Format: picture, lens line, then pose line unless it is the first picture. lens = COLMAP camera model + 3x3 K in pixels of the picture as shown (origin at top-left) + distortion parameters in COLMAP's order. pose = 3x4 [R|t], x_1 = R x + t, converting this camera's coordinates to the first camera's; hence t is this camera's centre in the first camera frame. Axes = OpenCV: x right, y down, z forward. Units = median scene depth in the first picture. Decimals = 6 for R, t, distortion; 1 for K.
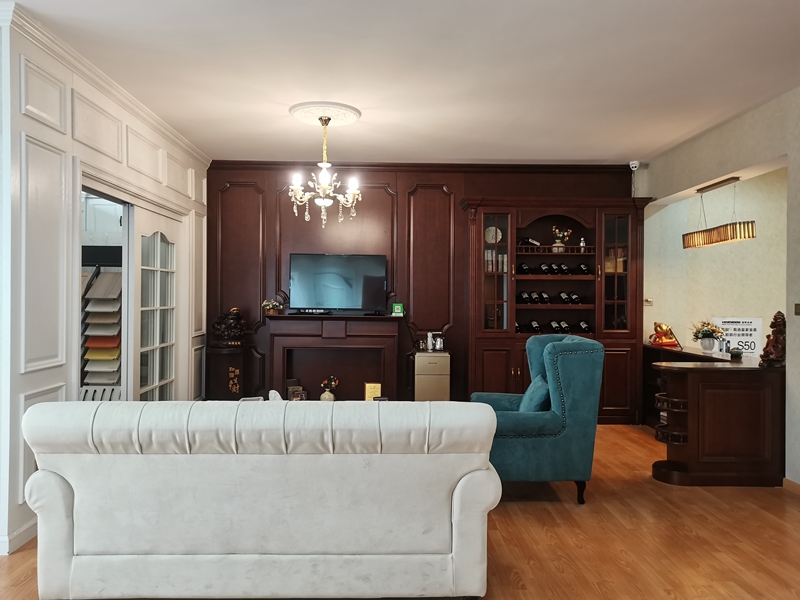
lens RADIAL K [[607.7, 0, 400.7], [0, 607.7, 299.4], [0, 0, 1]] dist [0.061451, -0.039878]
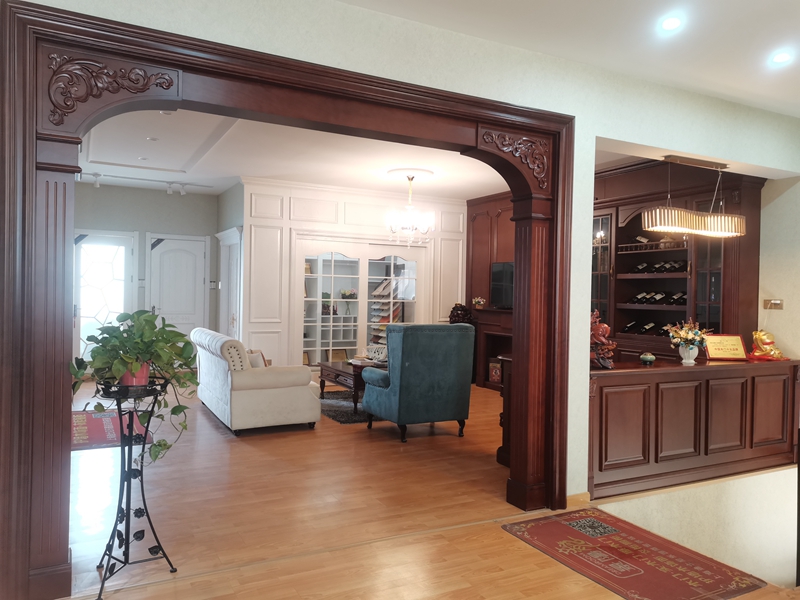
lens RADIAL K [[607.7, 0, 397.7], [0, 607.7, 299.4], [0, 0, 1]] dist [0.061451, -0.039878]
pose [[0.434137, 0.007353, -0.900817, 0.924316], [-0.016662, 0.999861, 0.000131, 0.006482], [0.900693, 0.014952, 0.434199, 0.237259]]
